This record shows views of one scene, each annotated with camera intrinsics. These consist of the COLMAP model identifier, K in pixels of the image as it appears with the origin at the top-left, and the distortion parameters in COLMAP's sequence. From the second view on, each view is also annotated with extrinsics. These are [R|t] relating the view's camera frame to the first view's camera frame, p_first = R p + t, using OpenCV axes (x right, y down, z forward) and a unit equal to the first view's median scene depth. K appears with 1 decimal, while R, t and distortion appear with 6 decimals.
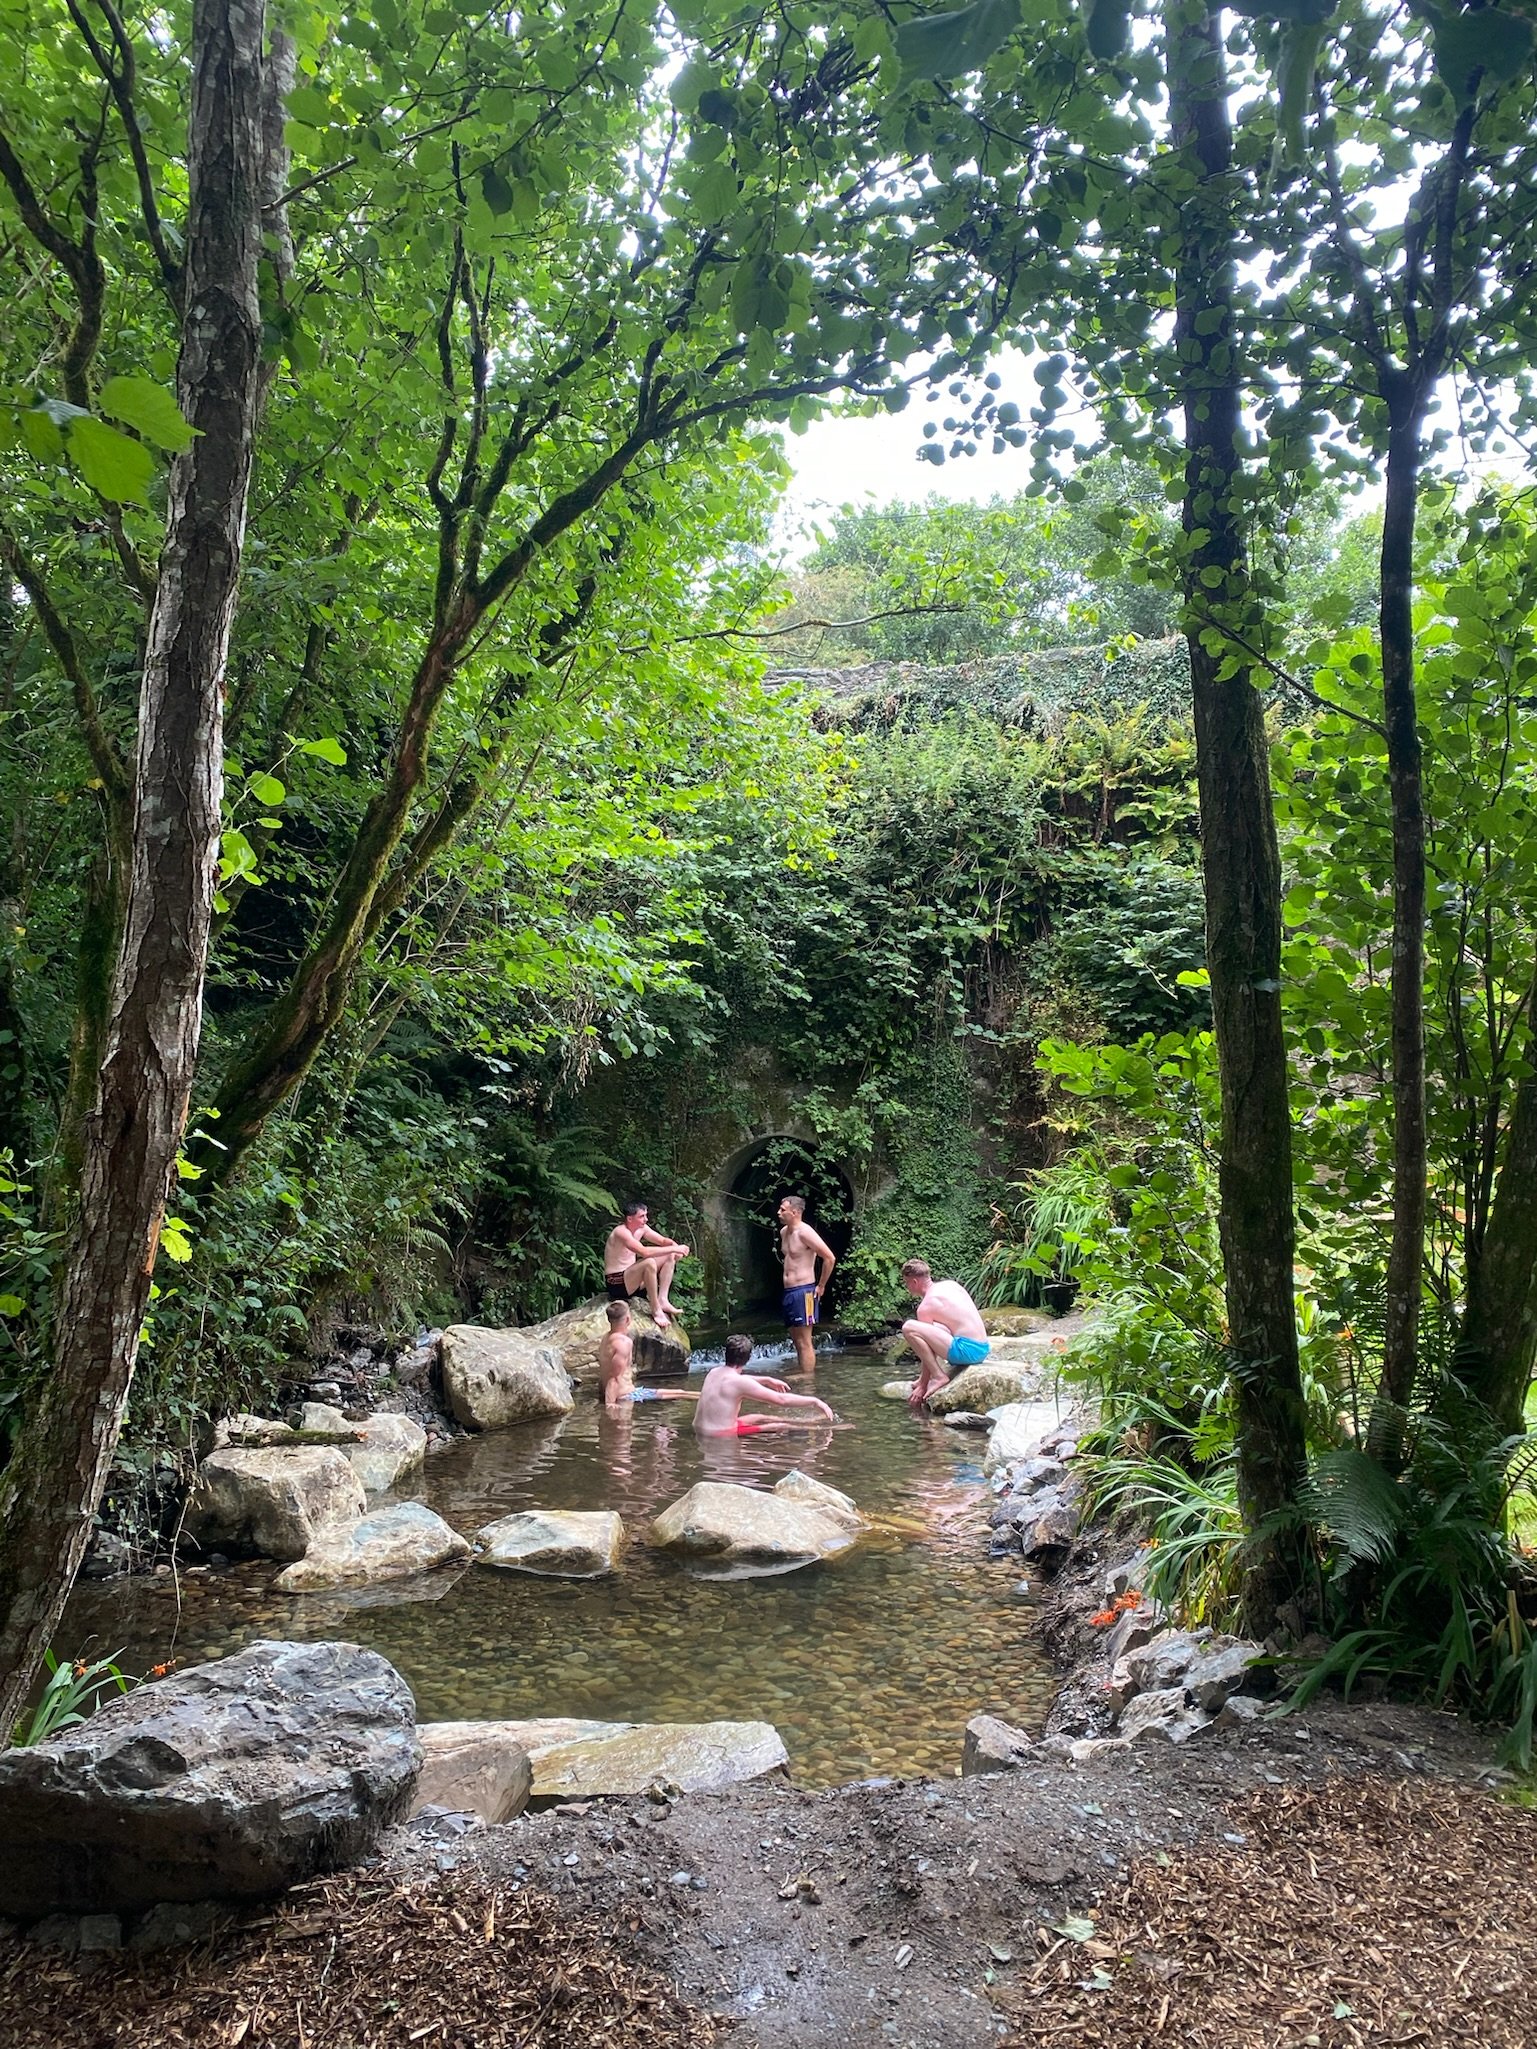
lens RADIAL K [[1533.0, 0, 767.8], [0, 1533.0, 1018.9], [0, 0, 1]] dist [0.052080, -0.001461]
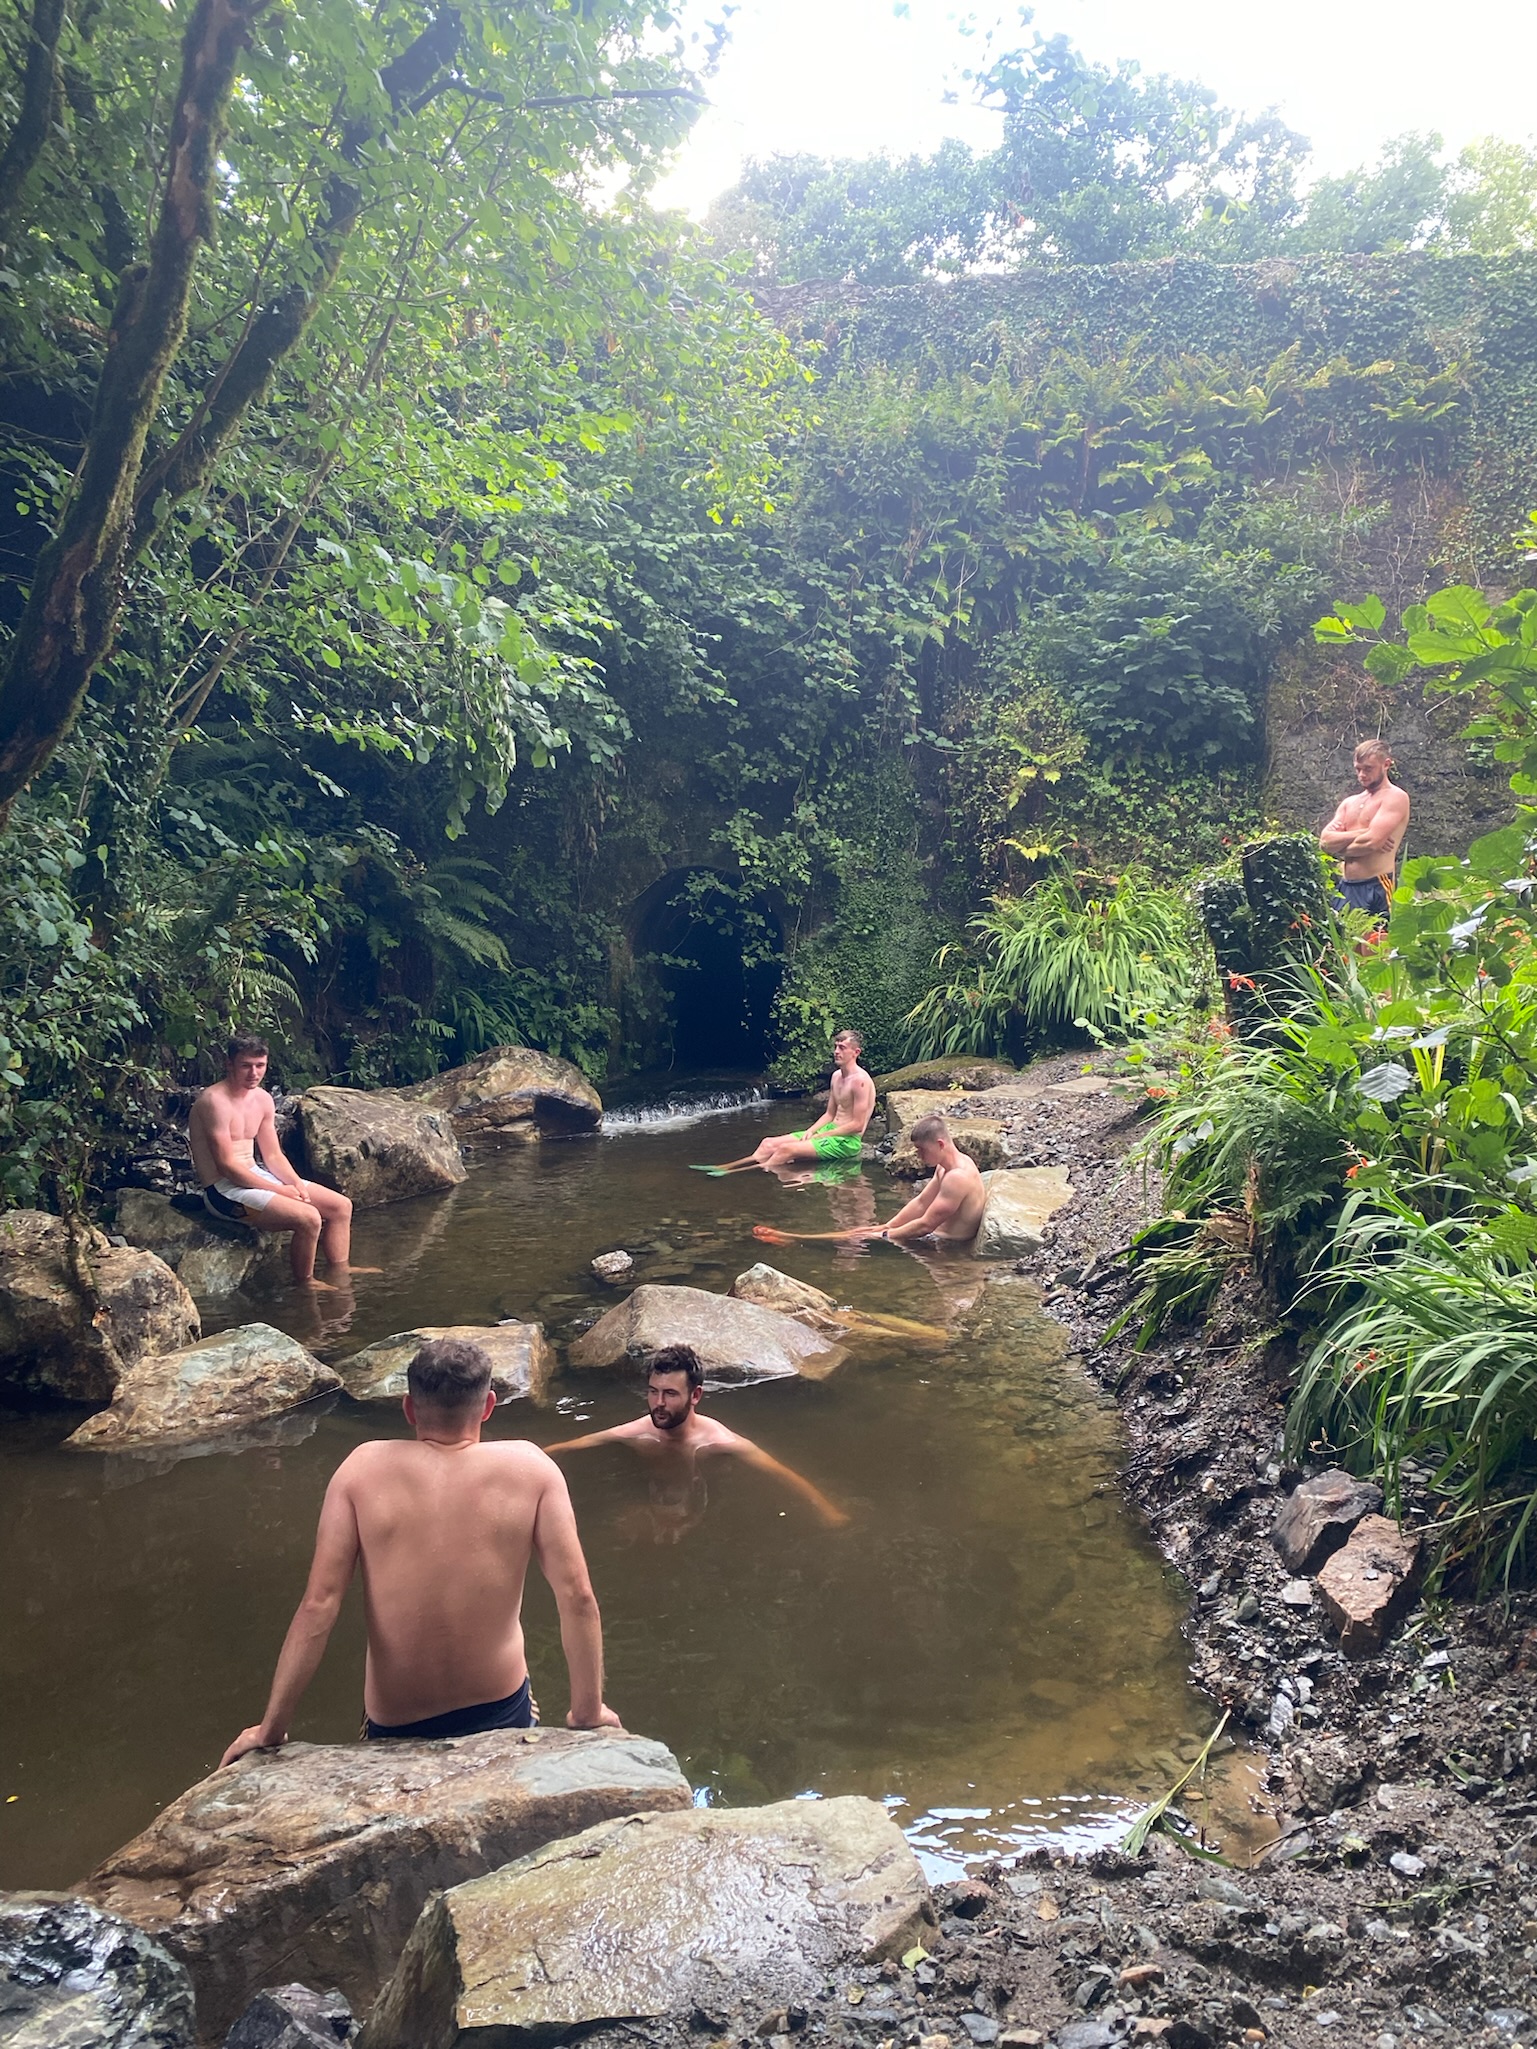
lens RADIAL K [[1551.2, 0, 770.8], [0, 1551.2, 1027.2], [0, 0, 1]] dist [0.011987, -0.011841]
pose [[0.996806, -0.009083, 0.079346, -0.022414], [-0.003988, 0.986610, 0.163048, 0.025564], [-0.079764, -0.162843, 0.983422, 0.137653]]
